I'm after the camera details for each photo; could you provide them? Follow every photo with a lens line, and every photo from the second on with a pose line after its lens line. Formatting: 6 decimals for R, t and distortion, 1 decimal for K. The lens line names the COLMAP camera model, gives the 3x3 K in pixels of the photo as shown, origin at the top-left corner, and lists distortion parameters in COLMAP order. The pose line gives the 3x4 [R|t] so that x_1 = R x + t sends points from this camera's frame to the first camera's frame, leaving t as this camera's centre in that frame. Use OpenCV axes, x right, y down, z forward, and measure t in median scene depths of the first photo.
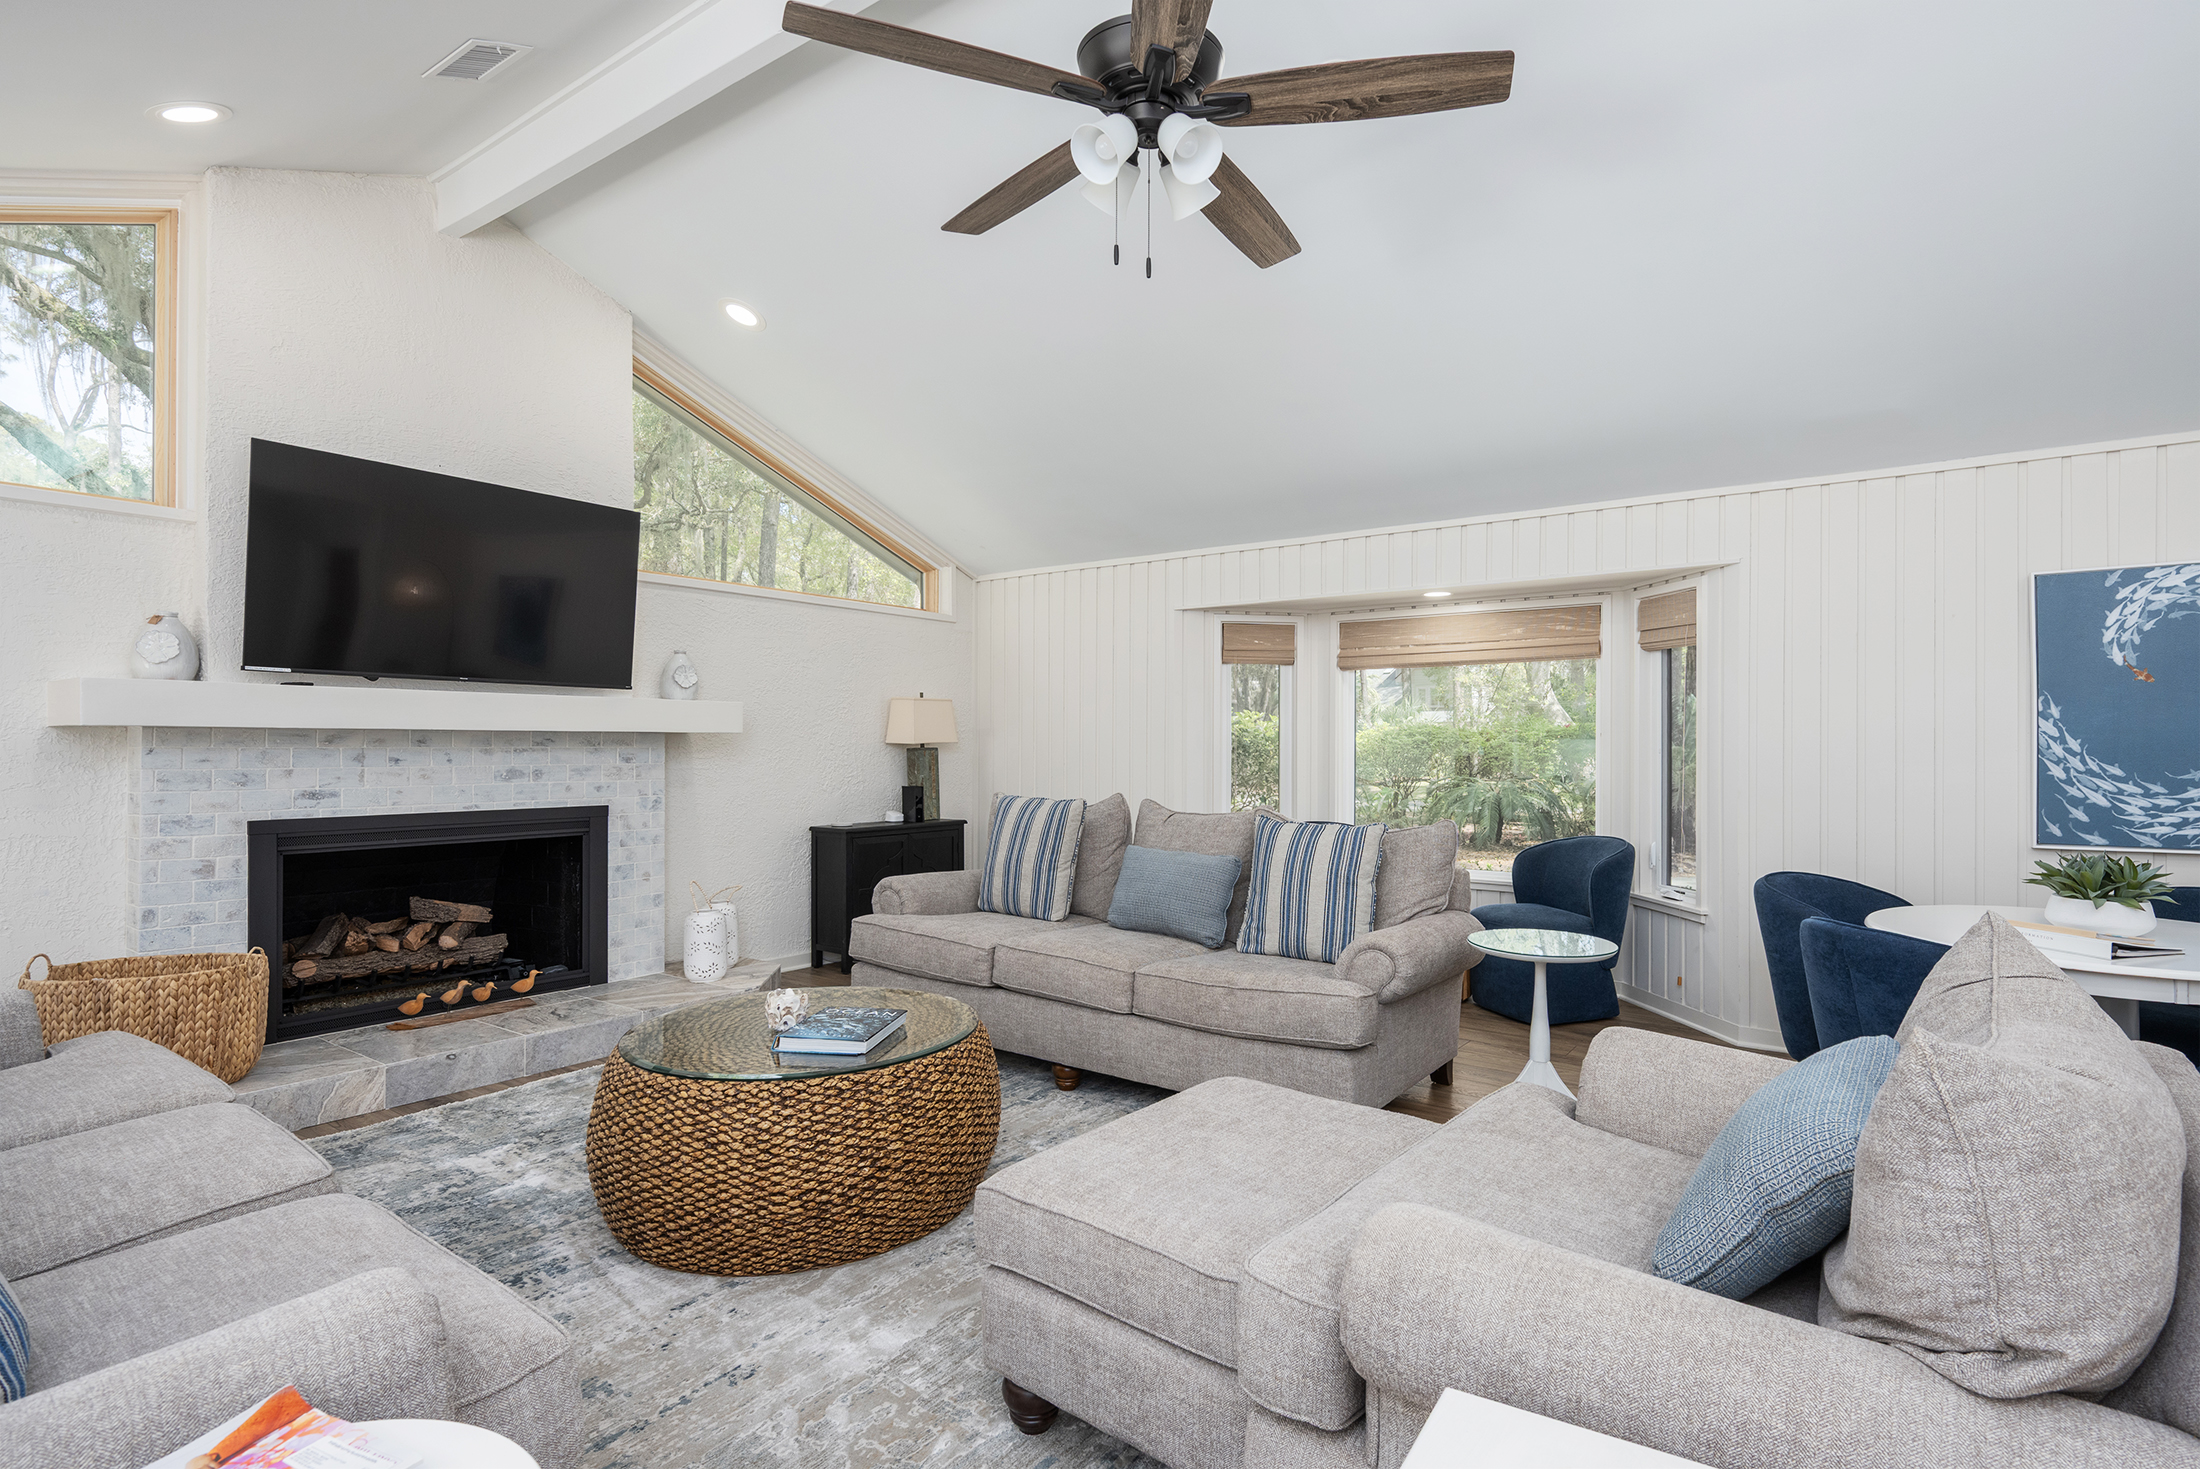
lens RADIAL K [[1101.9, 0, 1162.9], [0, 1101.9, 732.5], [0, 0, 1]] dist [-0.003700, -0.000861]
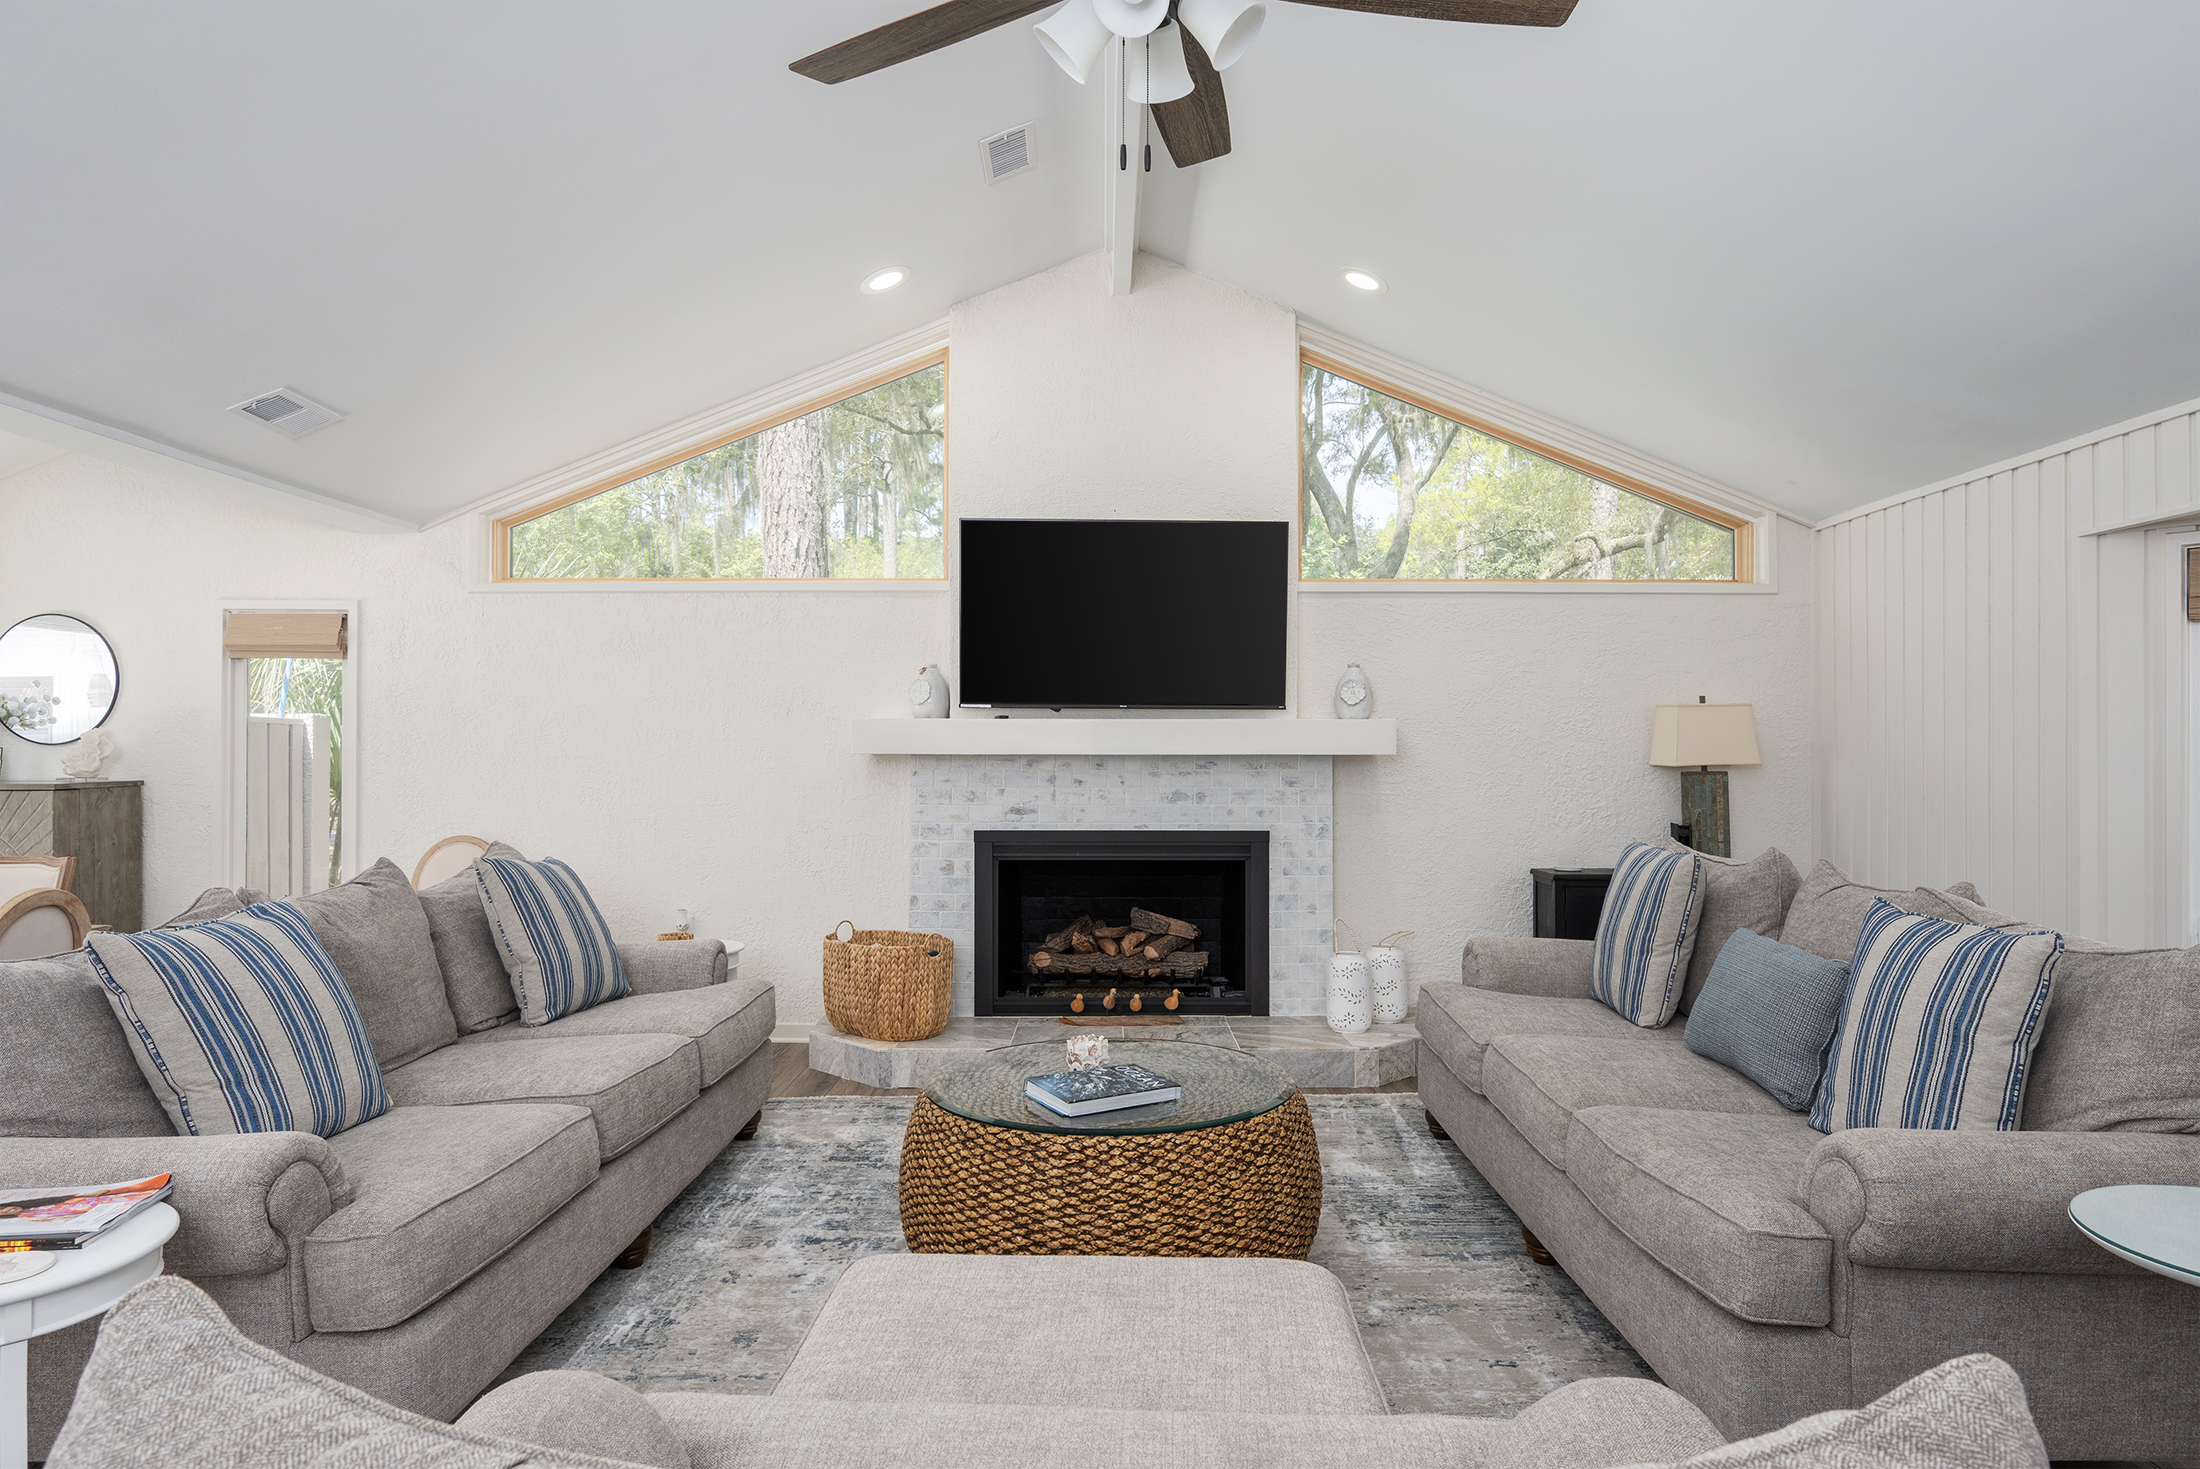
lens RADIAL K [[1320.5, 0, 1100.0], [0, 1320.5, 734.5], [0, 0, 1]] dist [0.000184, -0.000328]
pose [[0.564726, -0.015410, -0.825135, 0.400906], [0.010337, 0.999879, -0.011598, -0.006578], [0.825214, -0.001980, 0.564817, 0.252050]]
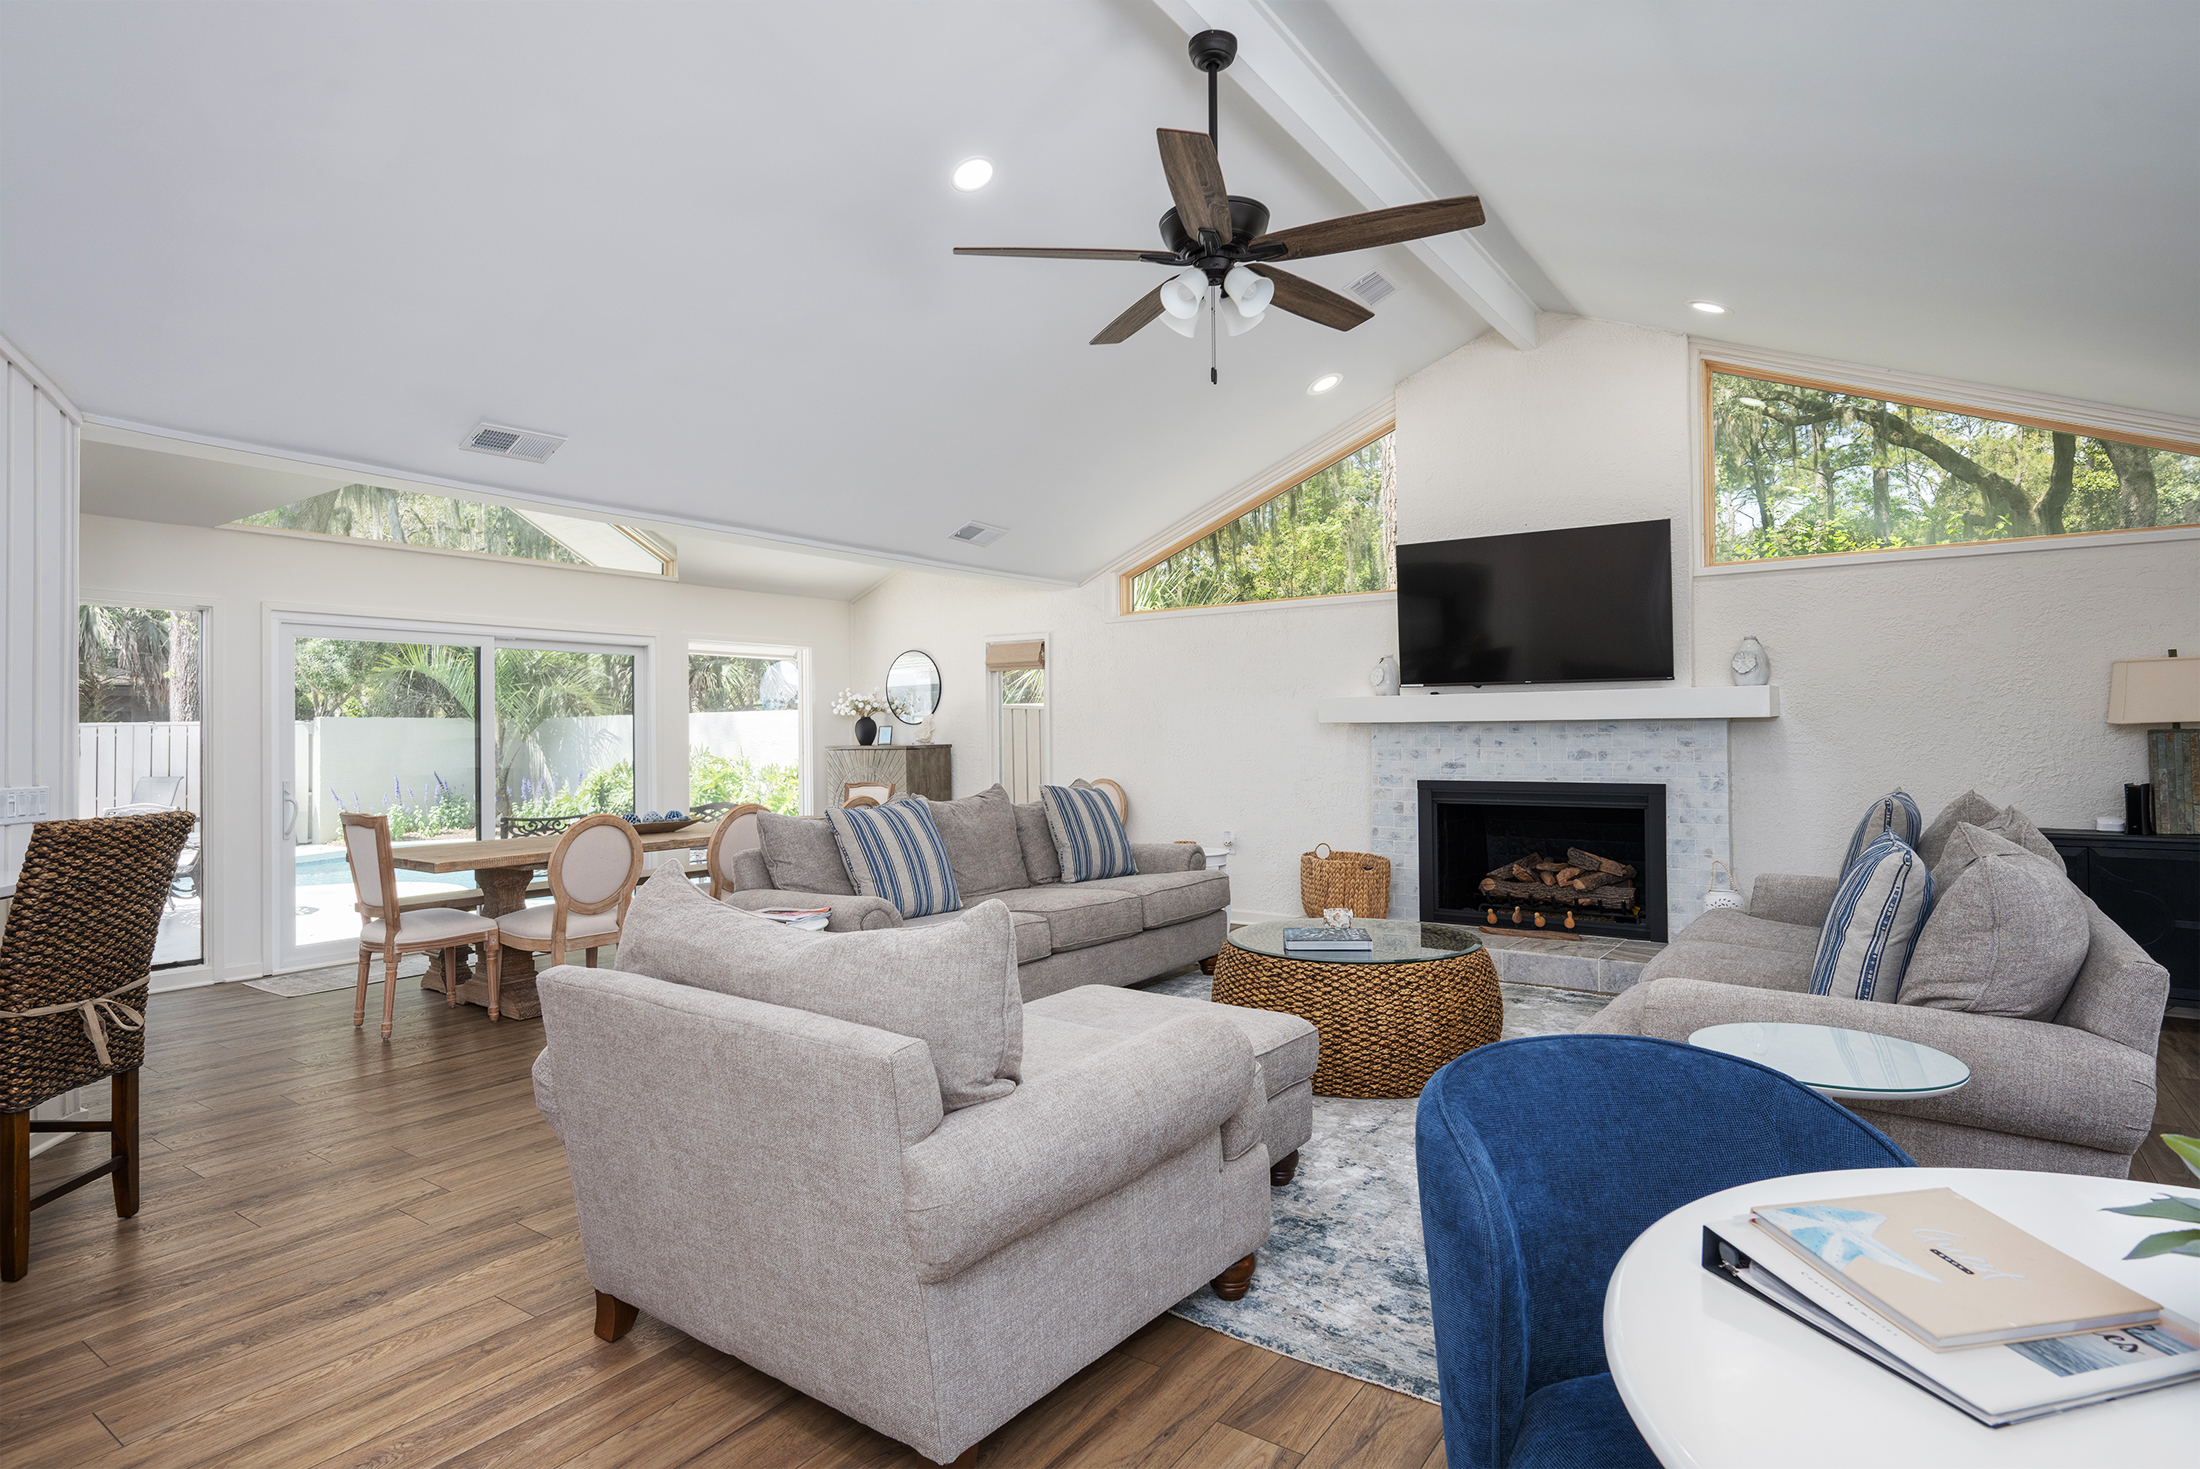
lens RADIAL K [[1152.3, 0, 1047.2], [0, 1152.3, 703.3], [0, 0, 1]] dist [-0.002323, -0.000574]
pose [[-0.043440, -0.029087, -0.998633, 0.765534], [0.020537, 0.999339, -0.030001, 0.006812], [0.998845, -0.021812, -0.042814, 0.468123]]
